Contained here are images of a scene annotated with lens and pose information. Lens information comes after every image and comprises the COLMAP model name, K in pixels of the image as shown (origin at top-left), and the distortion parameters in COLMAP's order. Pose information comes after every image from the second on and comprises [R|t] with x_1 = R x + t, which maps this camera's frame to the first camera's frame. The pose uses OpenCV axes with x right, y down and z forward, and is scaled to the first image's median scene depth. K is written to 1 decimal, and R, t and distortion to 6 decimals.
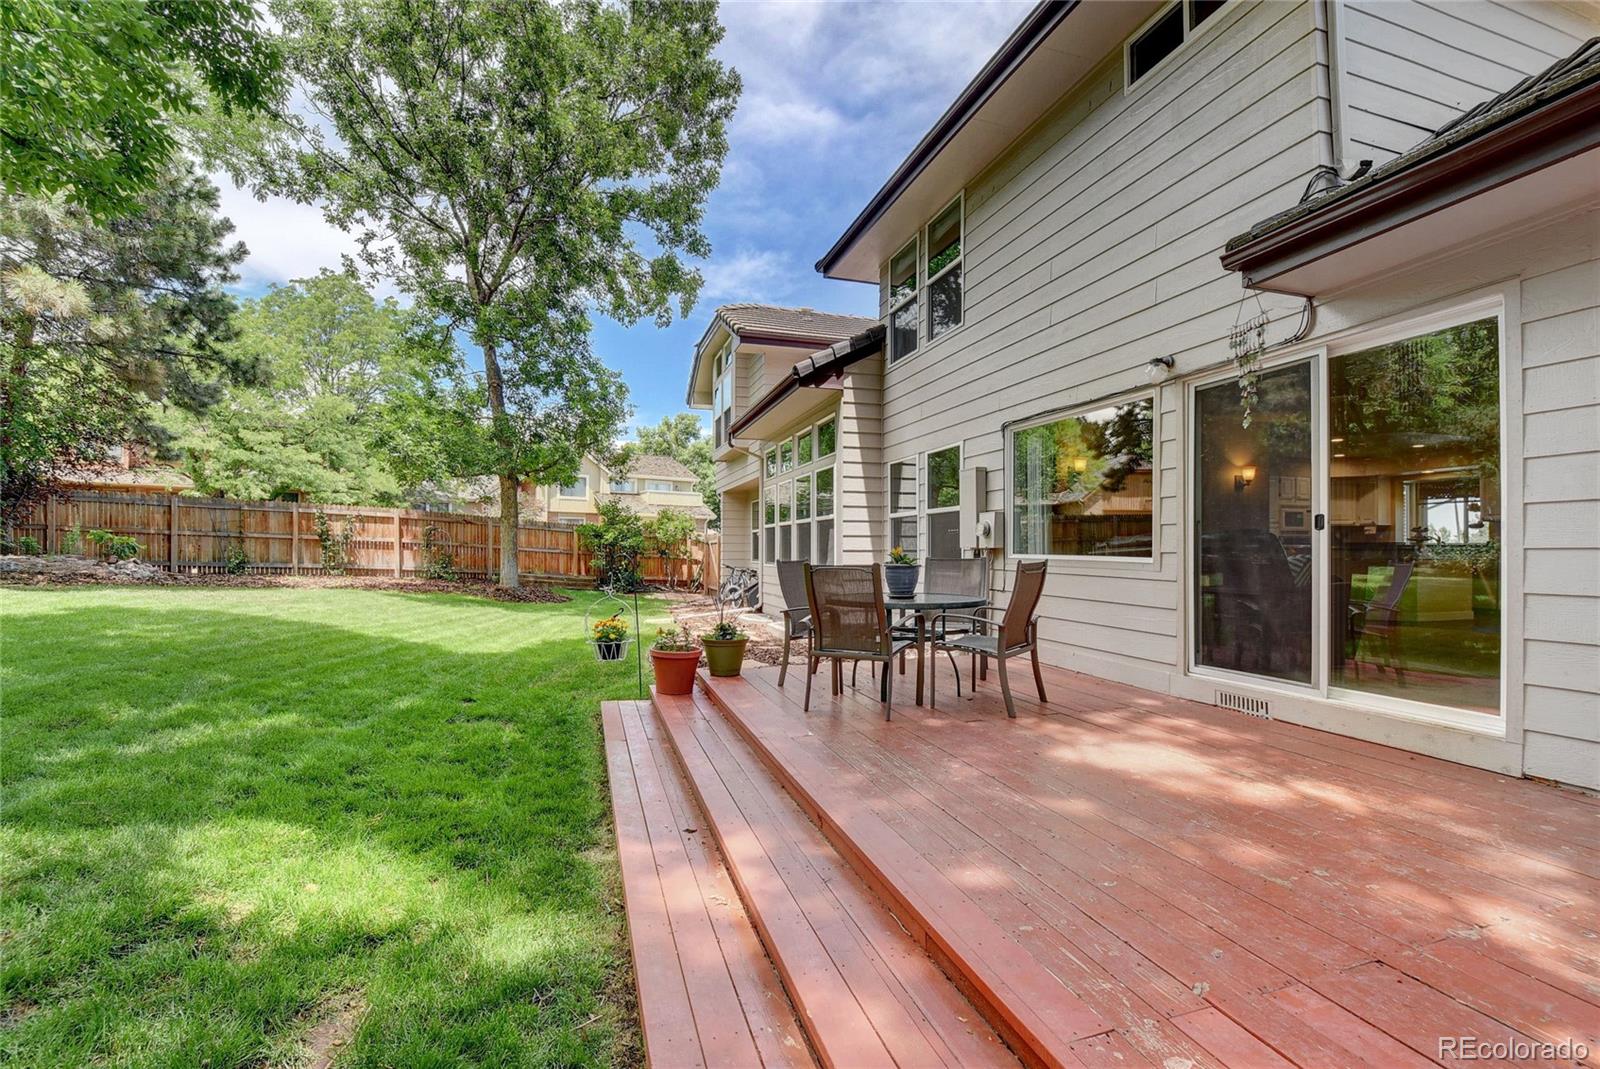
lens RADIAL K [[704.3, 0, 797.2], [0, 704.3, 549.2], [0, 0, 1]] dist [0.003221, -0.017317]
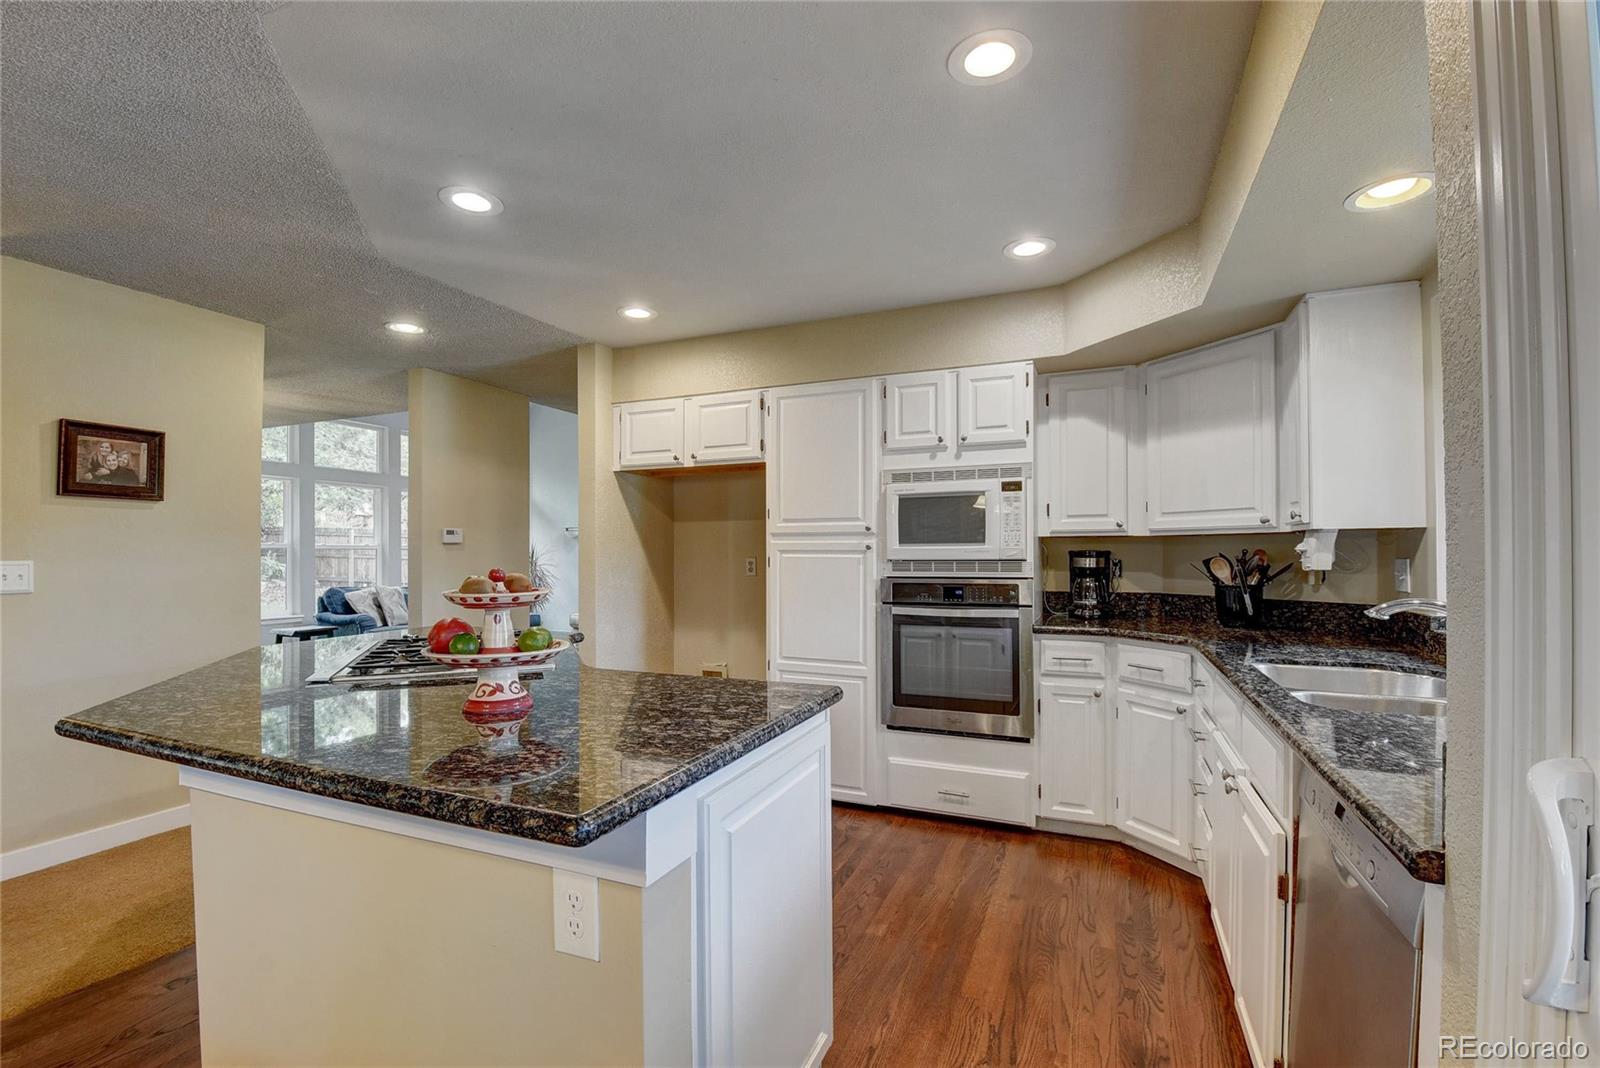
lens RADIAL K [[704.3, 0, 797.2], [0, 704.3, 548.7], [0, 0, 1]] dist [0.003221, -0.017317]
pose [[0.763013, -0.011882, -0.646274, 0.842926], [0.008428, 0.999929, -0.008433, -0.028366], [0.646329, 0.000988, 0.763059, 0.742553]]
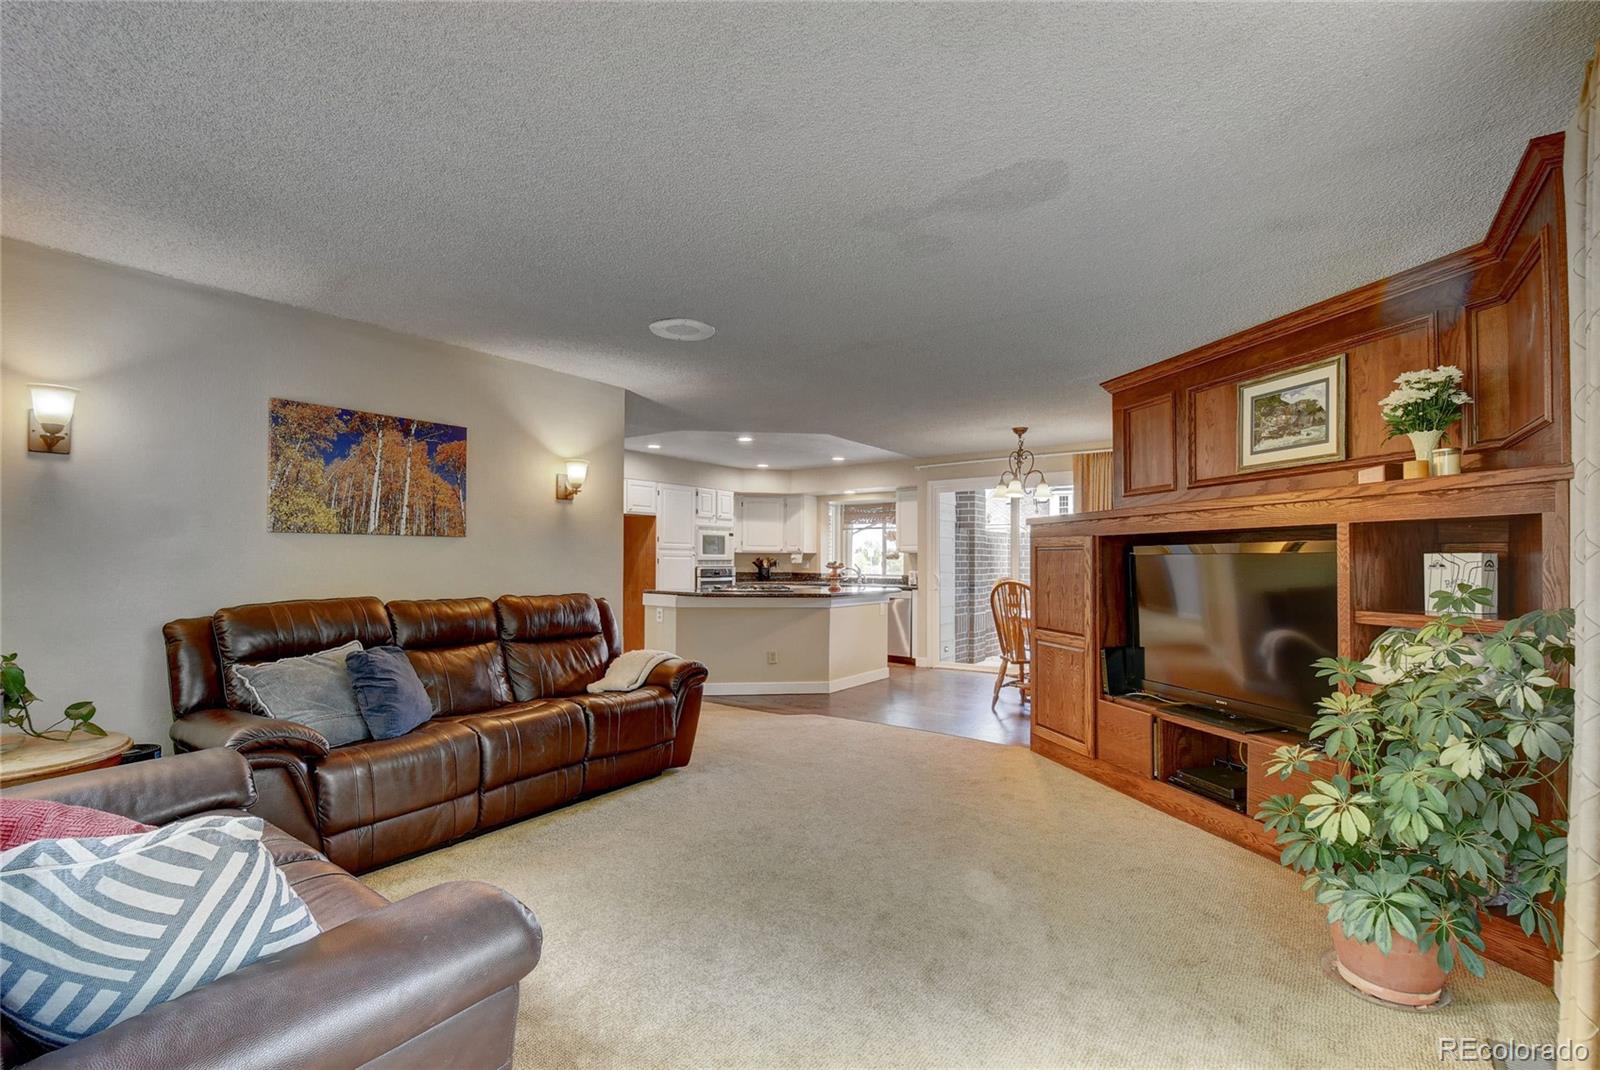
lens RADIAL K [[715.3, 0, 800.8], [0, 715.3, 554.9], [0, 0, 1]] dist [0.003164, -0.019460]
pose [[0.802765, 0.004902, 0.596275, 0.318273], [-0.004060, 0.999988, -0.002754, -0.029714], [-0.596281, -0.000210, 0.802775, 0.317850]]
